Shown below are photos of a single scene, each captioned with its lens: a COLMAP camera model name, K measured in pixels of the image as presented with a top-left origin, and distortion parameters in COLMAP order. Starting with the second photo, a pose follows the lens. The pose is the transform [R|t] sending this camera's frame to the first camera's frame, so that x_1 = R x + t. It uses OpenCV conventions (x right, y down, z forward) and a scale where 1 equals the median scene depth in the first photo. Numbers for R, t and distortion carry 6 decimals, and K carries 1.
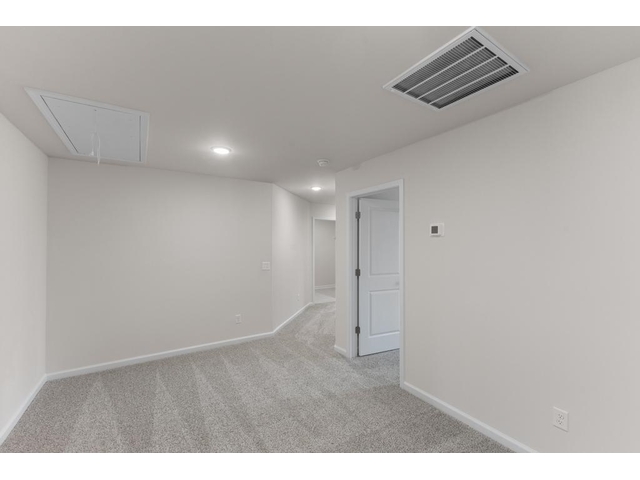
lens RADIAL K [[279.1, 0, 318.4], [0, 279.1, 240.6], [0, 0, 1]] dist [-0.000391, -0.001147]
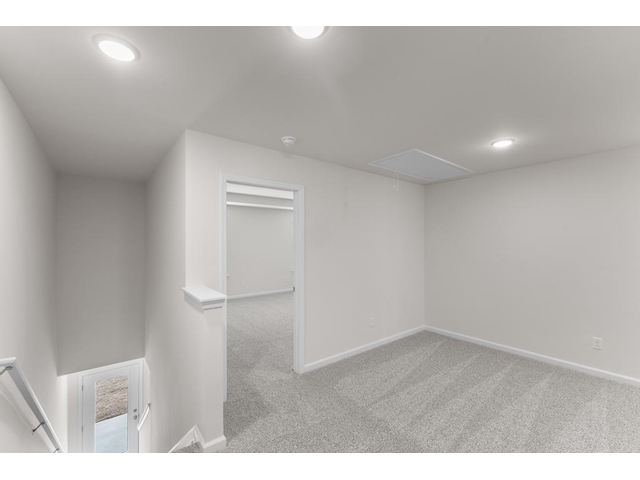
lens RADIAL K [[279.1, 0, 318.4], [0, 279.1, 240.6], [0, 0, 1]] dist [-0.000391, -0.001147]
pose [[0.096734, 0.003970, -0.995302, 0.529378], [0.011130, 0.999925, 0.005070, -0.007241], [0.995248, -0.011568, 0.096683, 0.271636]]
